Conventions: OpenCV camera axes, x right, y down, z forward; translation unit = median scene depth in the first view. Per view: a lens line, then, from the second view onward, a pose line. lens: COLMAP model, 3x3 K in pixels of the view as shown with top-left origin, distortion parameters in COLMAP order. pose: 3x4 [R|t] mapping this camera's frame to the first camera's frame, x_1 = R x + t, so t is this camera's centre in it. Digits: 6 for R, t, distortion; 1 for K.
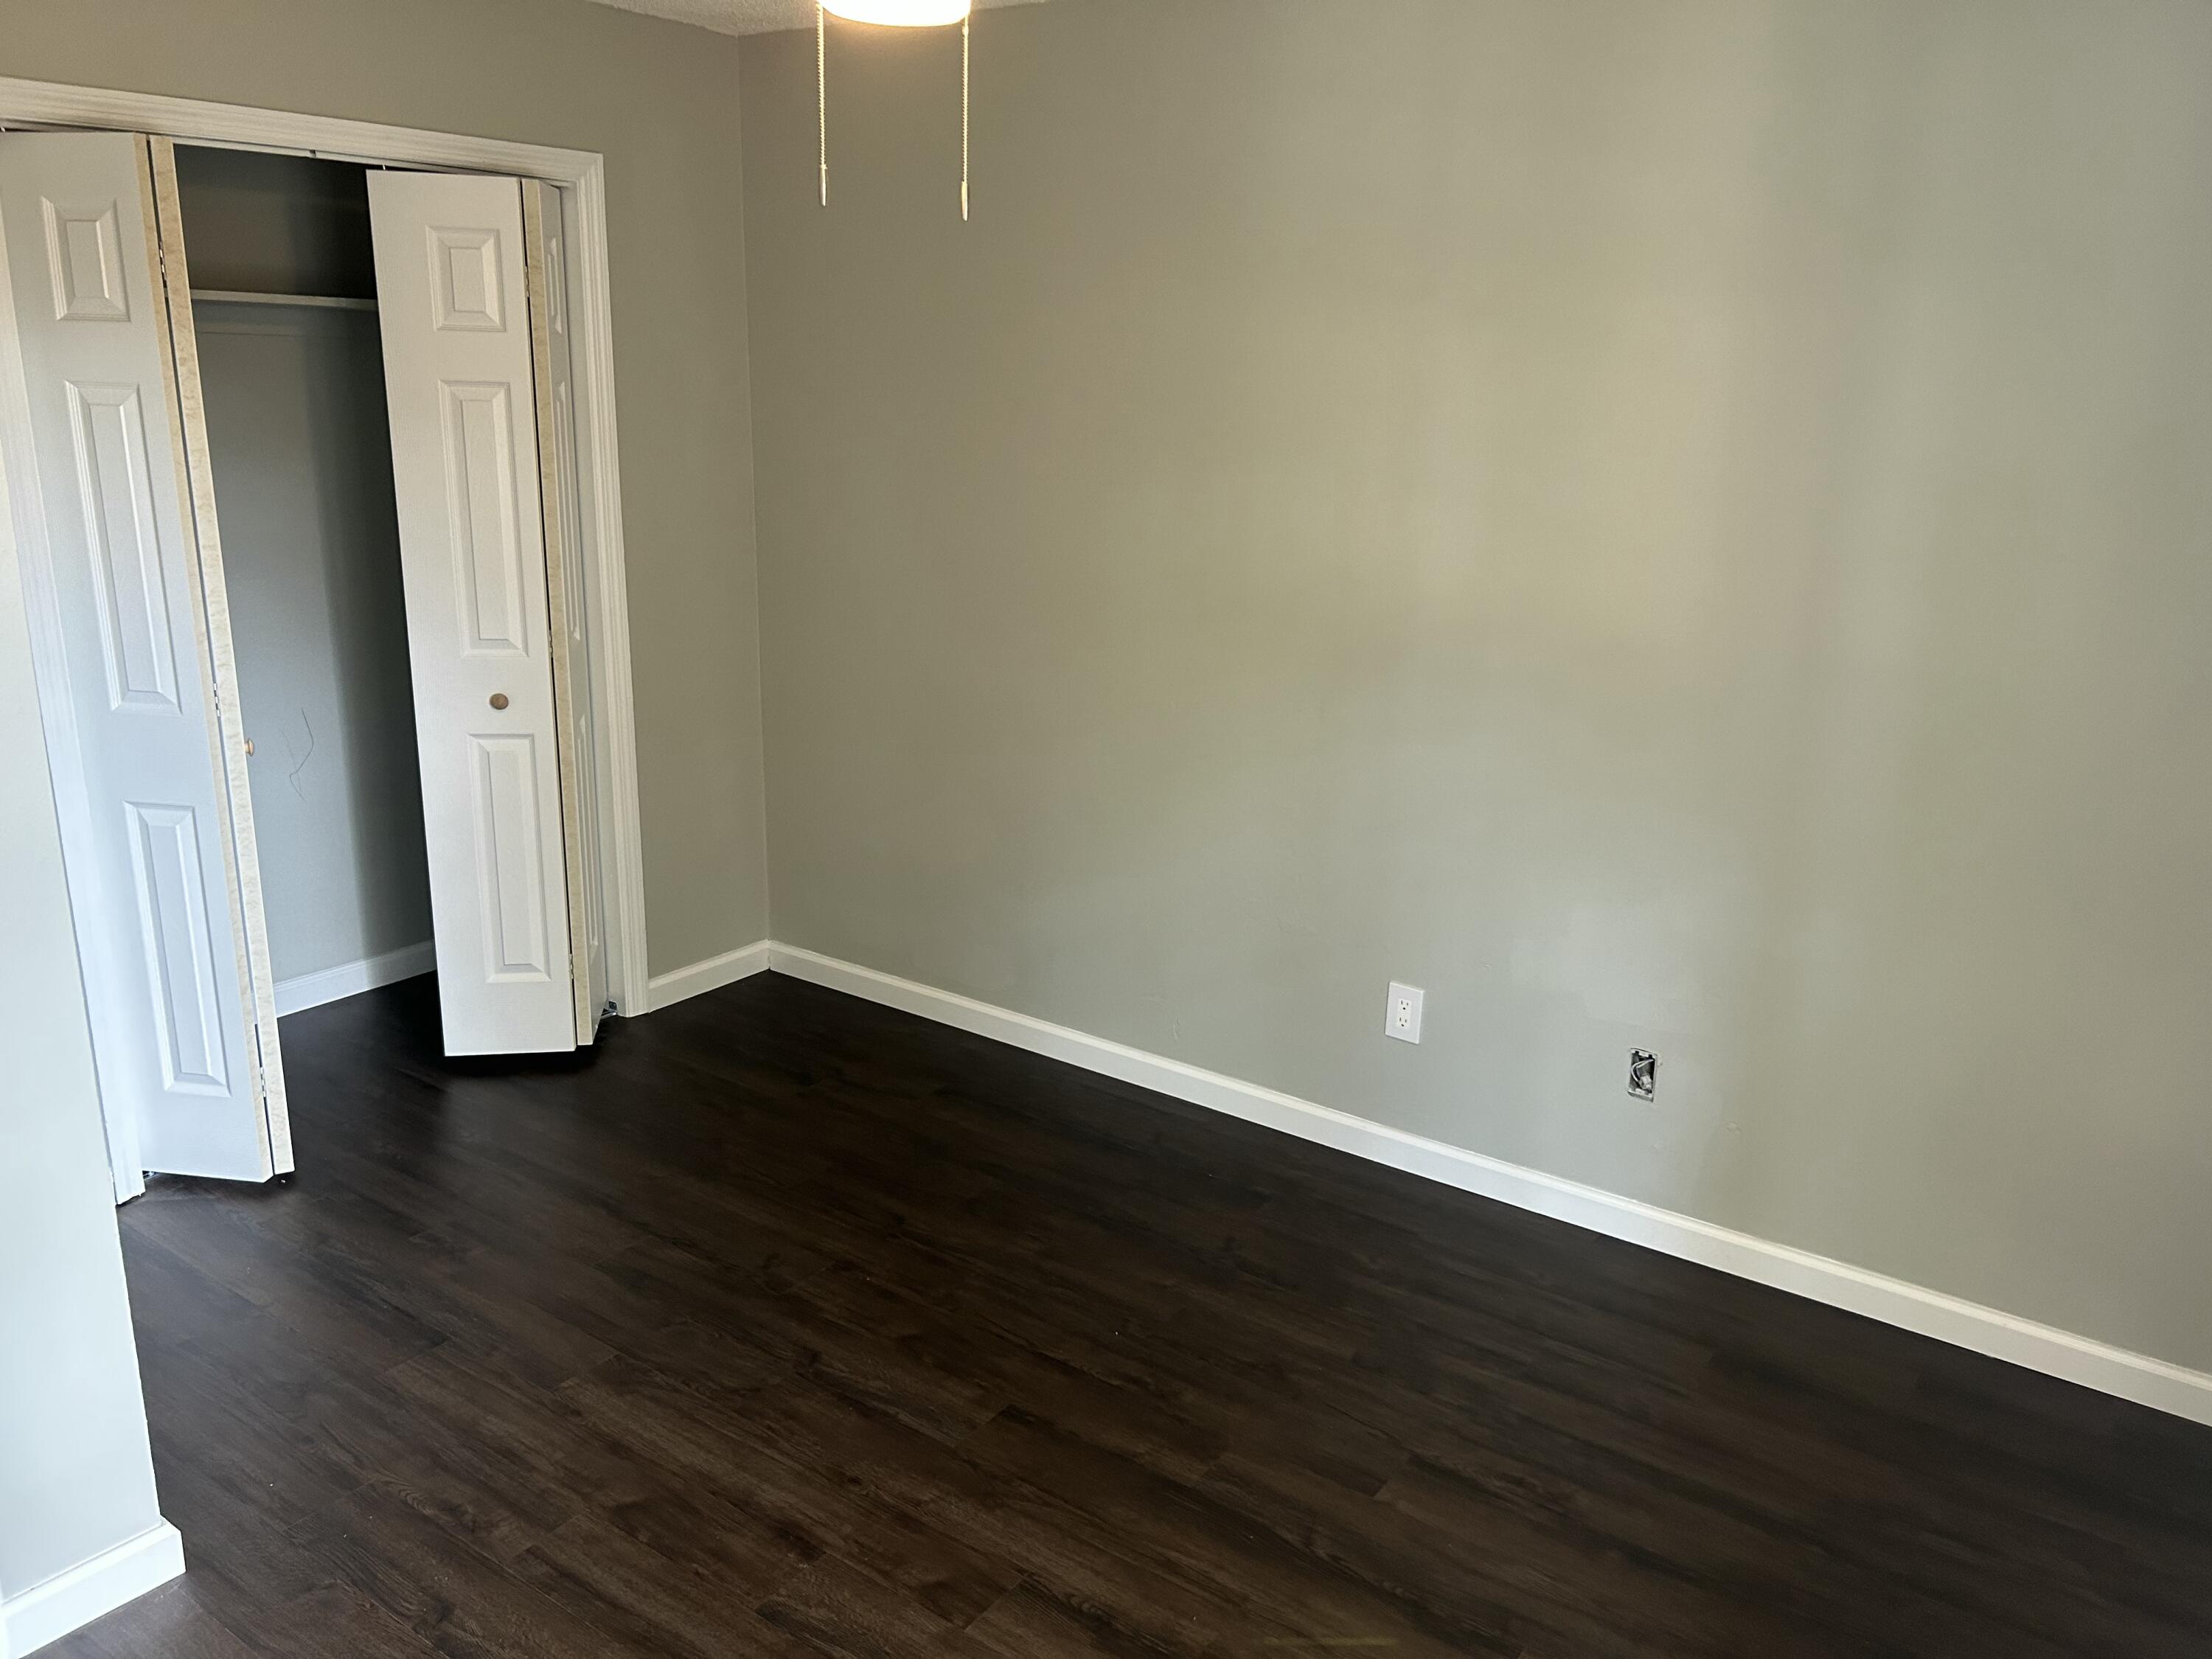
lens RADIAL K [[1654.0, 0, 1097.4], [0, 1654.0, 819.2], [0, 0, 1]] dist [0.079685, -0.096031]
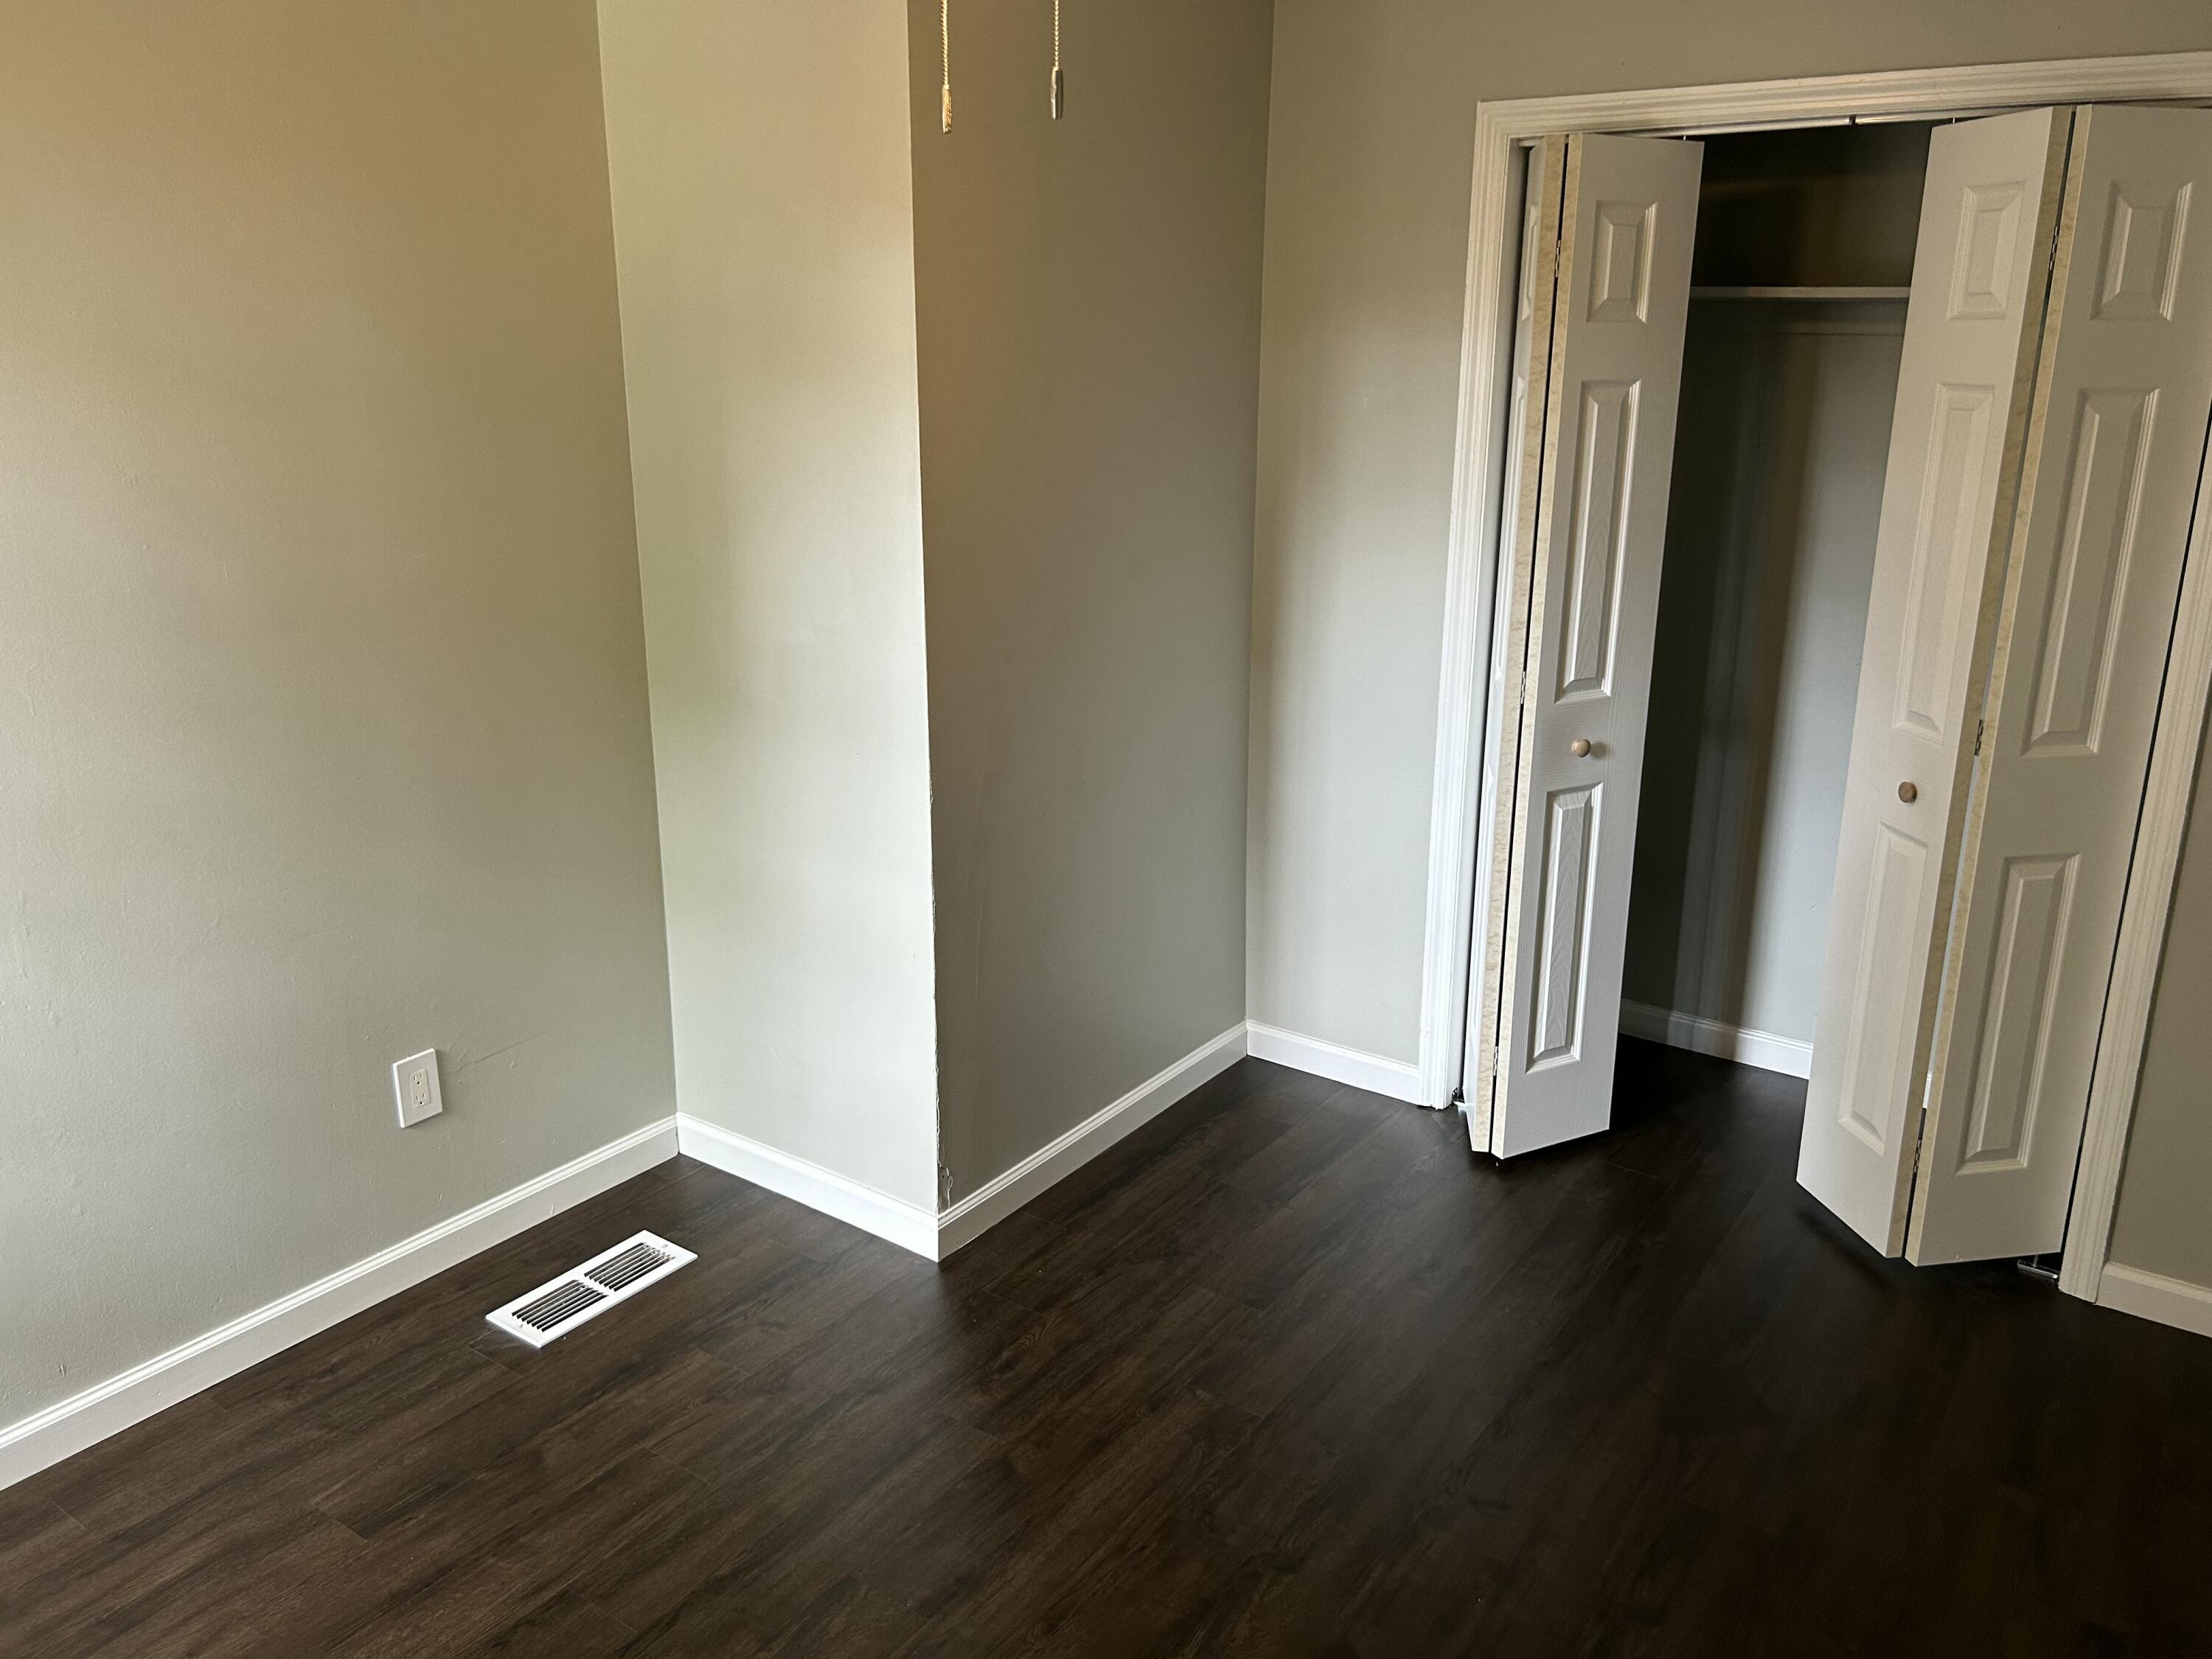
lens RADIAL K [[1654.0, 0, 1097.4], [0, 1654.0, 819.2], [0, 0, 1]] dist [0.079685, -0.096031]
pose [[0.021291, 0.250837, -0.967795, 0.451954], [-0.277950, 0.931338, 0.235273, -0.156090], [0.960360, 0.263989, 0.089549, 0.644408]]
